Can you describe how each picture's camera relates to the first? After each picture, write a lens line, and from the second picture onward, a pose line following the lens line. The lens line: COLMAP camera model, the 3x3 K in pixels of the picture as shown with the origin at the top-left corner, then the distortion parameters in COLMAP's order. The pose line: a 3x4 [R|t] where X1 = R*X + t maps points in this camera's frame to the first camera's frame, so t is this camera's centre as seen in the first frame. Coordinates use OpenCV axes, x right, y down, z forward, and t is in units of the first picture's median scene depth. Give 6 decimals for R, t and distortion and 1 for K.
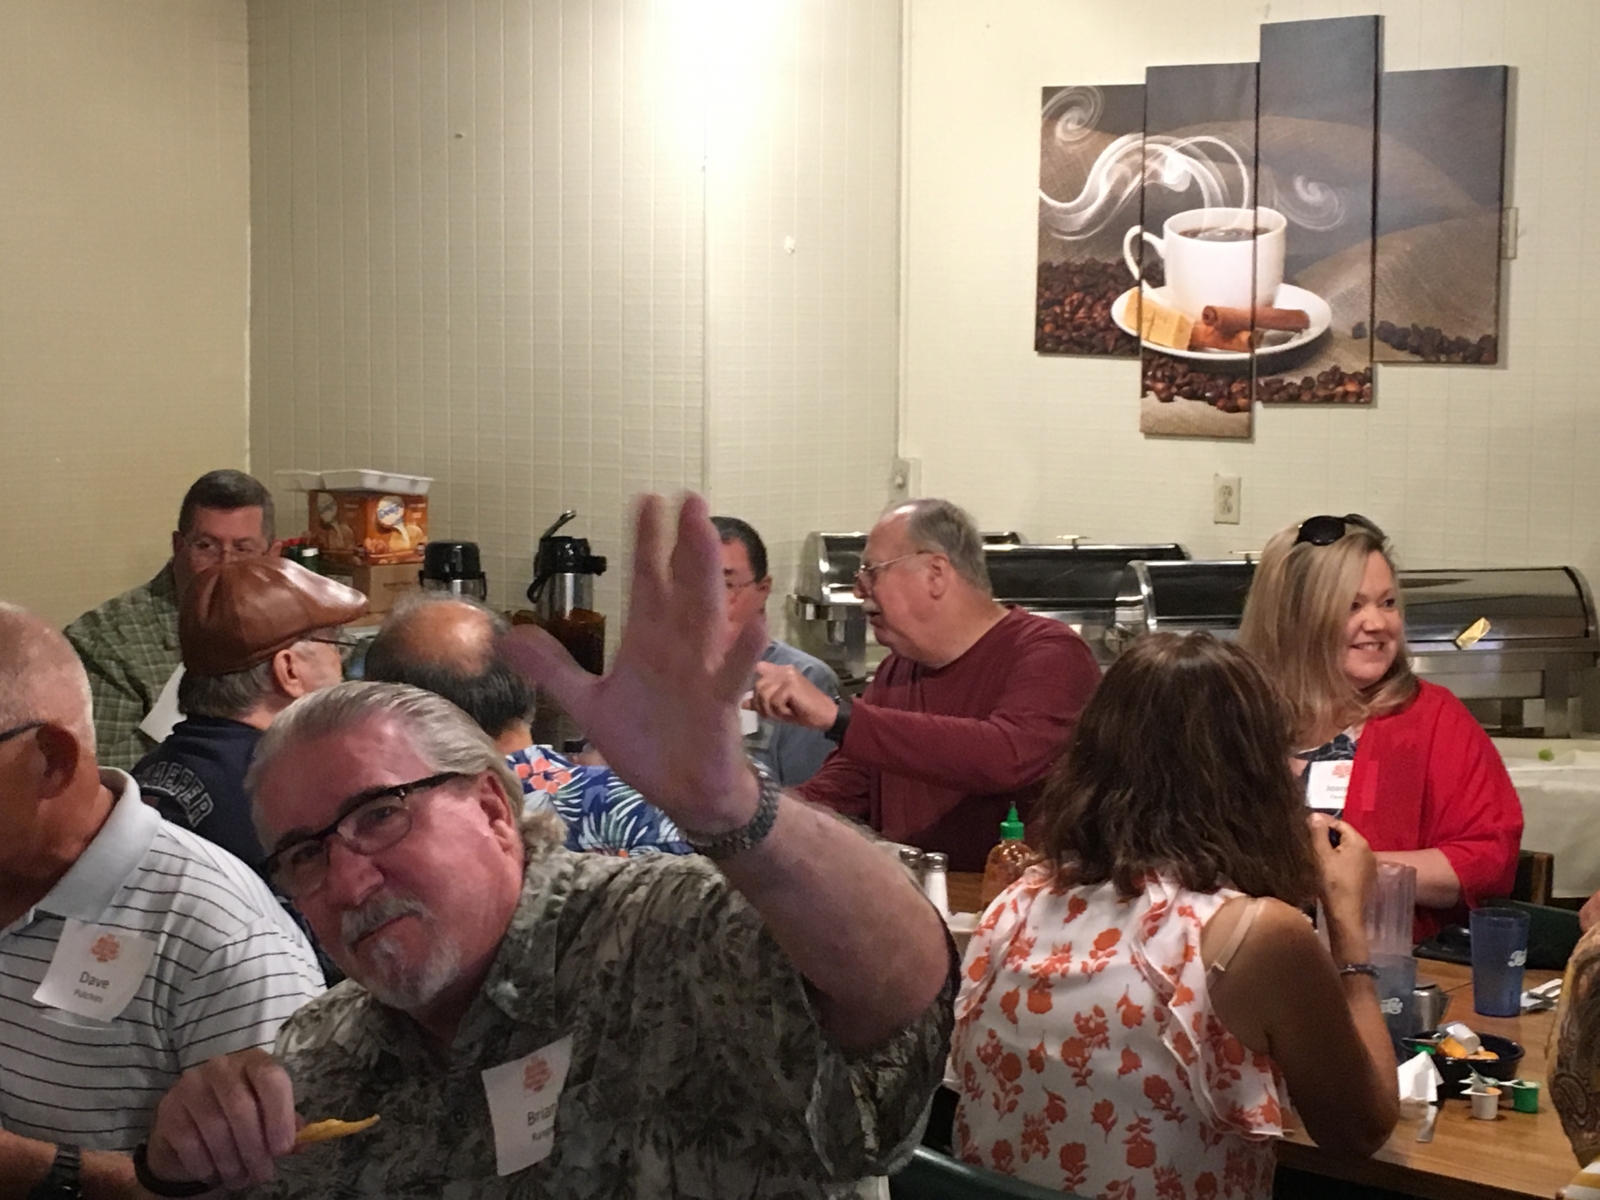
lens RADIAL K [[2829.9, 0, 797.3], [0, 2829.9, 602.1], [0, 0, 1]] dist [0.052095, 0.000000]
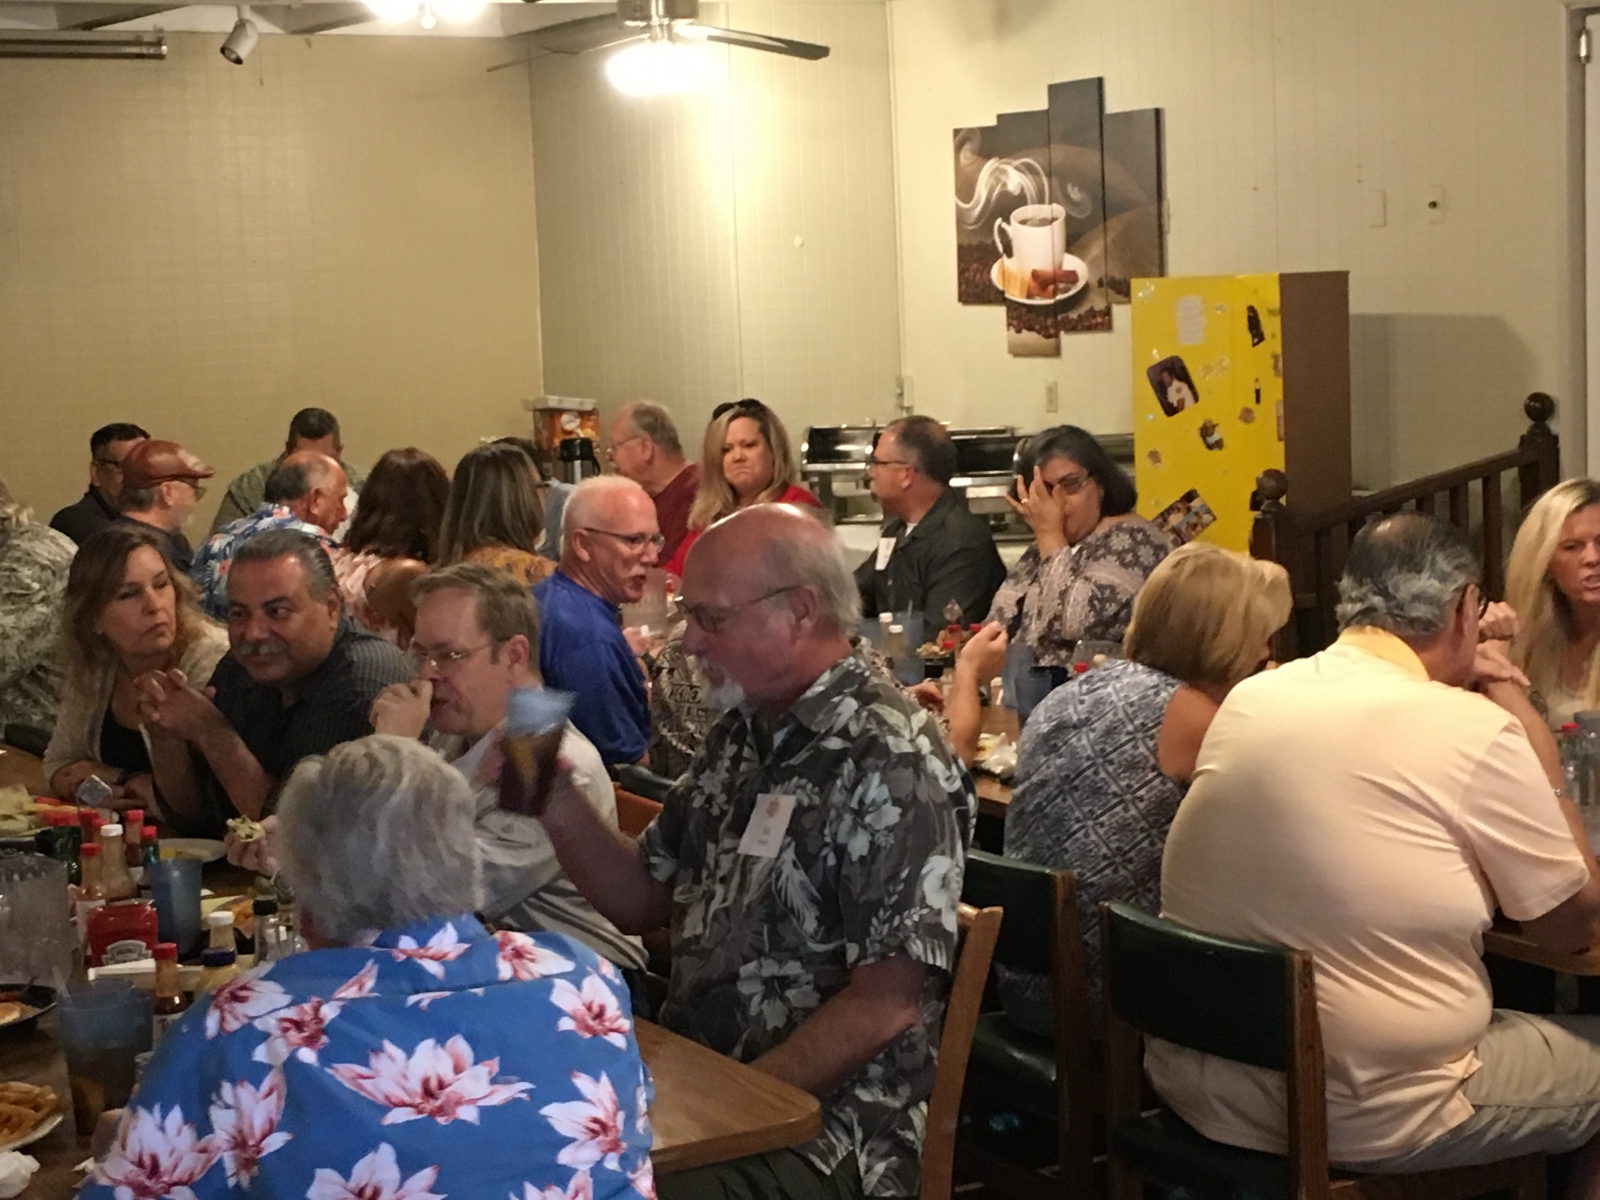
lens RADIAL K [[2829.9, 0, 804.8], [0, 2829.9, 597.0], [0, 0, 1]] dist [0.052095, 0.000000]
pose [[0.934762, -0.009913, -0.355137, 0.565793], [0.018349, 0.999624, 0.020395, 0.038341], [0.354801, -0.025581, 0.934592, -0.471164]]
